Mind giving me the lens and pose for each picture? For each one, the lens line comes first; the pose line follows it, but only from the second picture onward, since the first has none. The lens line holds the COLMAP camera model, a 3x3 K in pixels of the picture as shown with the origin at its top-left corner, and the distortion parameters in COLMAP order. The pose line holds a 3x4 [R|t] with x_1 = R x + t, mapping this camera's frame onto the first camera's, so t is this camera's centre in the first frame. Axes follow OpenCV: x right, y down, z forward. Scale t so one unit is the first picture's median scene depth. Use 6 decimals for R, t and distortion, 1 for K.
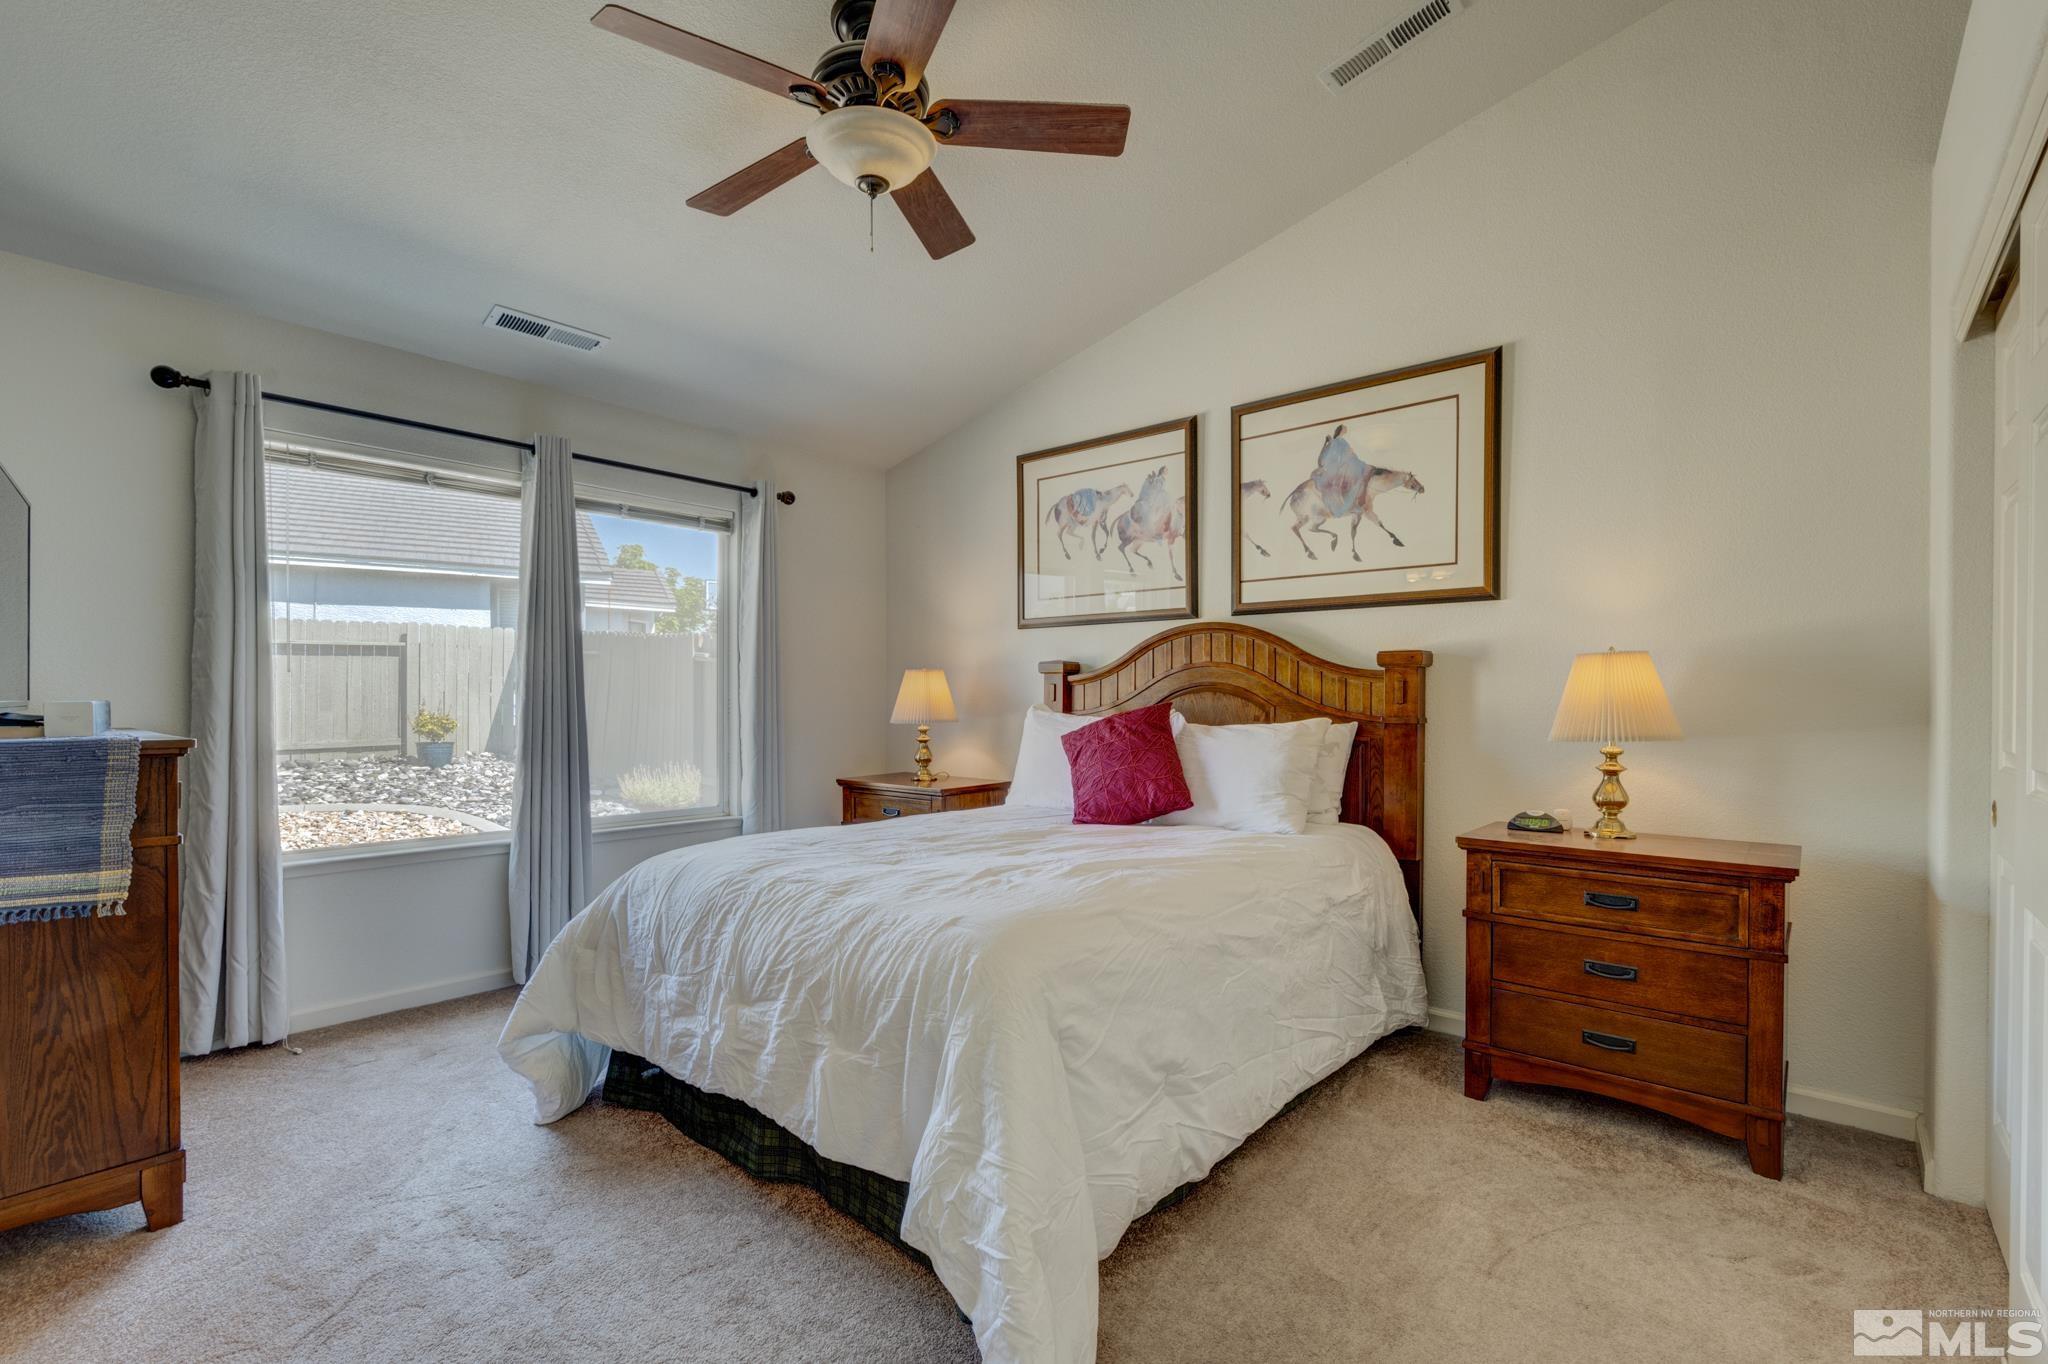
lens RADIAL K [[910.4, 0, 1024.0], [0, 910.4, 682.0], [0, 0, 1]] dist [-0.000716, -0.000260]
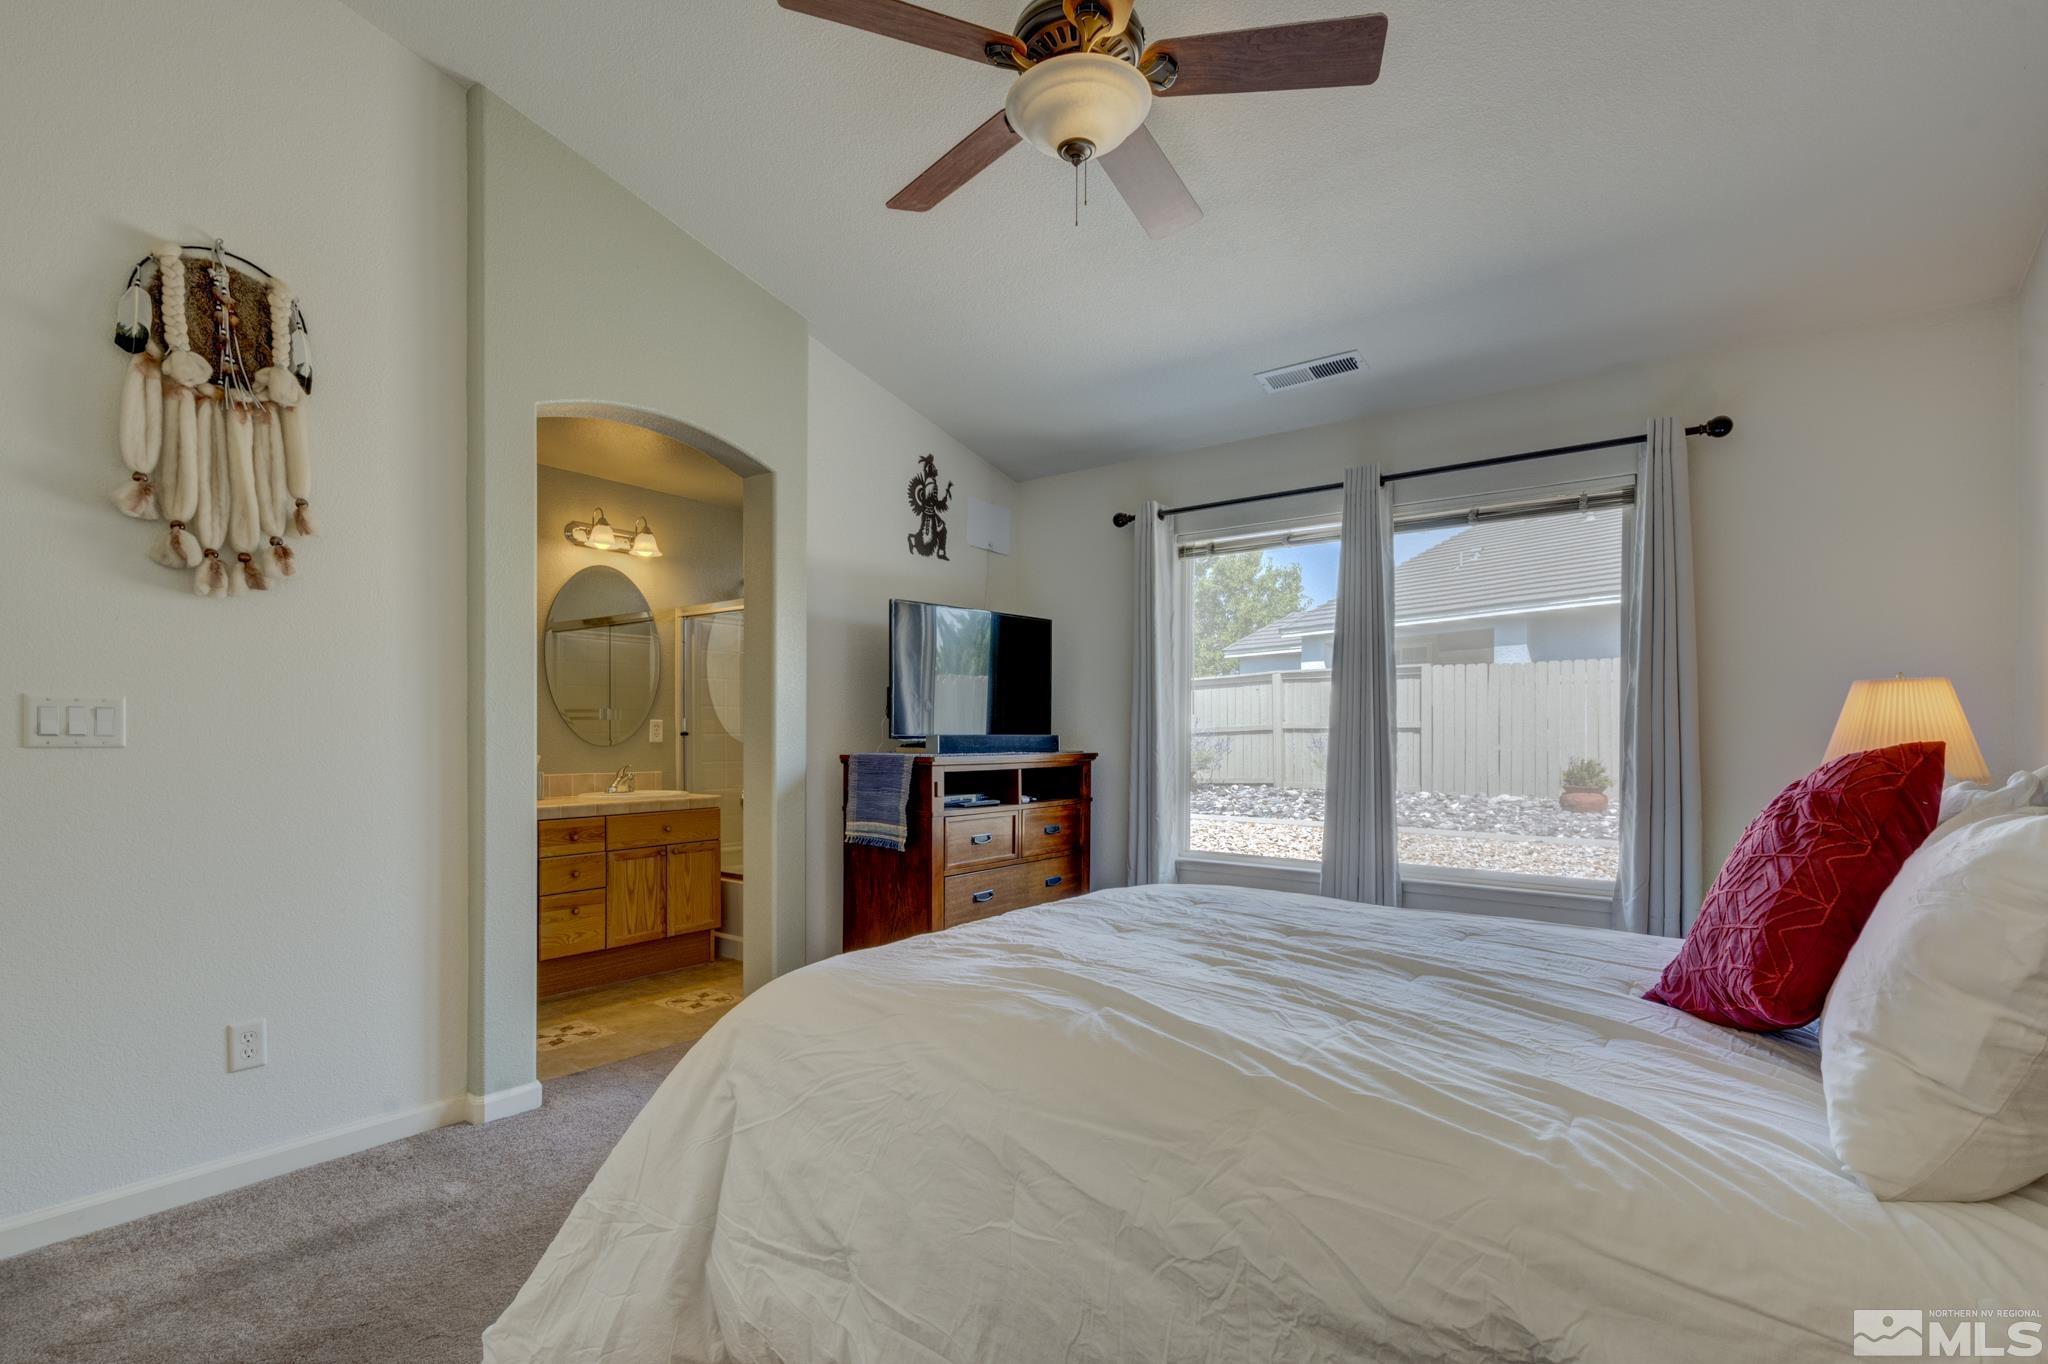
lens RADIAL K [[929.6, 0, 1027.7], [0, 929.6, 704.0], [0, 0, 1]] dist [0.000413, -0.000111]
pose [[0.039489, -0.022391, -0.998969, 0.566770], [0.008776, 0.999718, -0.022061, 0.002568], [0.999181, -0.007896, 0.039674, 0.756195]]
